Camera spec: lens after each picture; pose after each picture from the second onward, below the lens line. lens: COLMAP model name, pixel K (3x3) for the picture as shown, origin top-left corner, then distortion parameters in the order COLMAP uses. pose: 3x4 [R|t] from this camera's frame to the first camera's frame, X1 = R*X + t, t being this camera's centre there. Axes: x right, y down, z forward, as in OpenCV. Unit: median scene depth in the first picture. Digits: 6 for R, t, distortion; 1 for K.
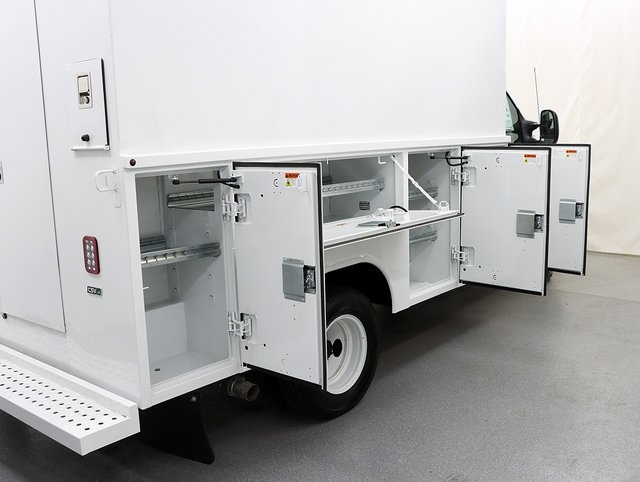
lens RADIAL K [[677.1, 0, 320.0], [0, 677.1, 241.0], [0, 0, 1]] dist [-0.095300, 0.014142]
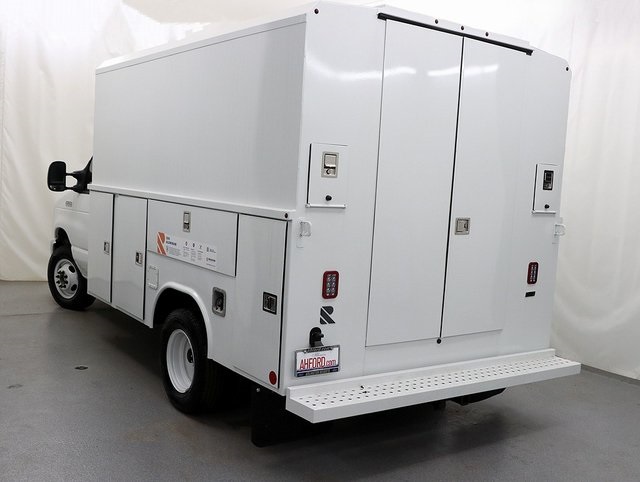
lens RADIAL K [[731.6, 0, 320.0], [0, 731.6, 241.0], [0, 0, 1]] dist [-0.141066, 0.299132]
pose [[0.255812, -0.054247, 0.965203, -1.793879], [0.105236, 0.994054, 0.027978, -0.112295], [-0.960982, 0.094417, 0.260000, 0.621331]]
